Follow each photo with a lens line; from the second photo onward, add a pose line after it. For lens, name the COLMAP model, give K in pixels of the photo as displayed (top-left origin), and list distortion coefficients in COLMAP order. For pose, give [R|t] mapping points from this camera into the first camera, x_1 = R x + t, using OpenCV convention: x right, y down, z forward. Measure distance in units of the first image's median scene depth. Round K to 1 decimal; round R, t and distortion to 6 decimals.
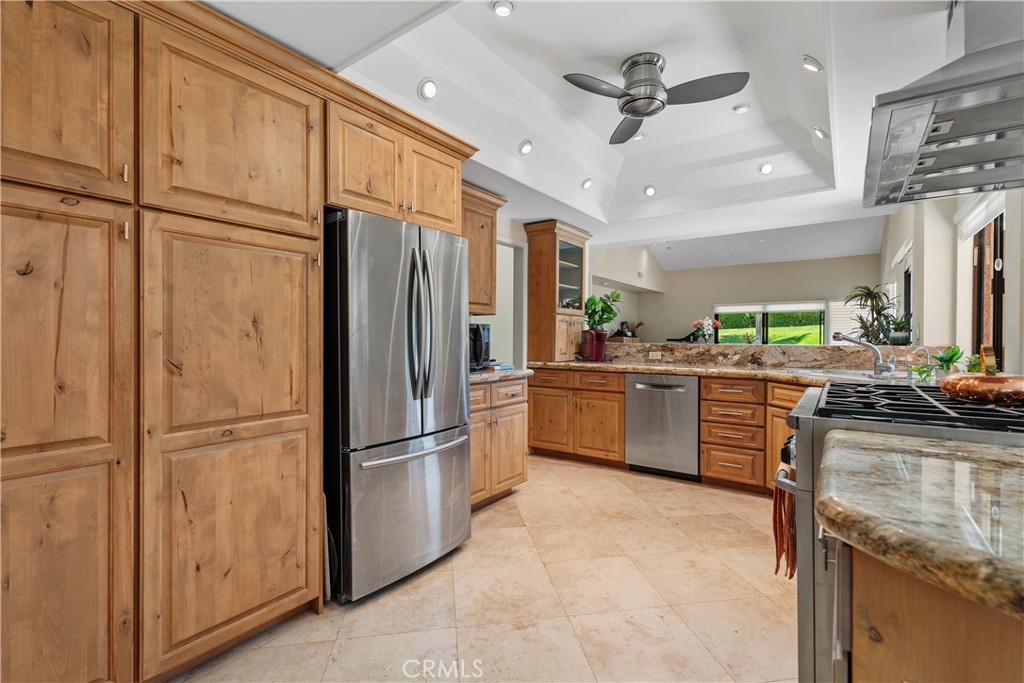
lens RADIAL K [[461.8, 0, 514.2], [0, 461.8, 340.1], [0, 0, 1]] dist [-0.000642, 0.000121]
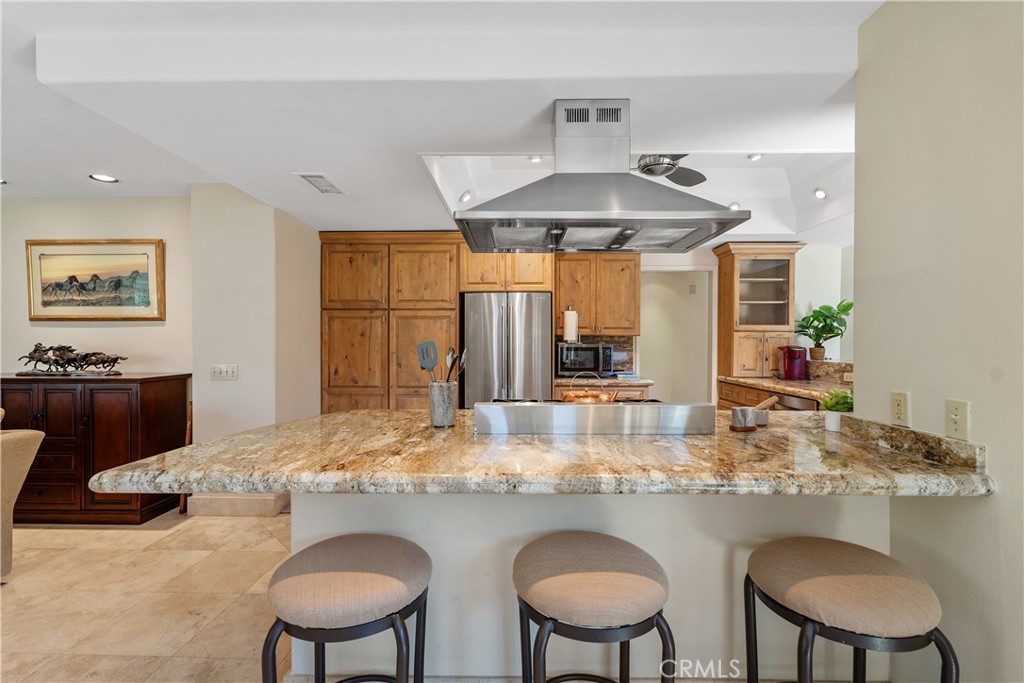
lens RADIAL K [[461.8, 0, 513.0], [0, 461.8, 344.3], [0, 0, 1]] dist [-0.000642, 0.000121]
pose [[0.557718, 0.001327, -0.830030, 1.798284], [-0.005758, 0.999981, -0.002271, -0.058087], [0.830011, 0.006046, 0.557715, 0.014805]]
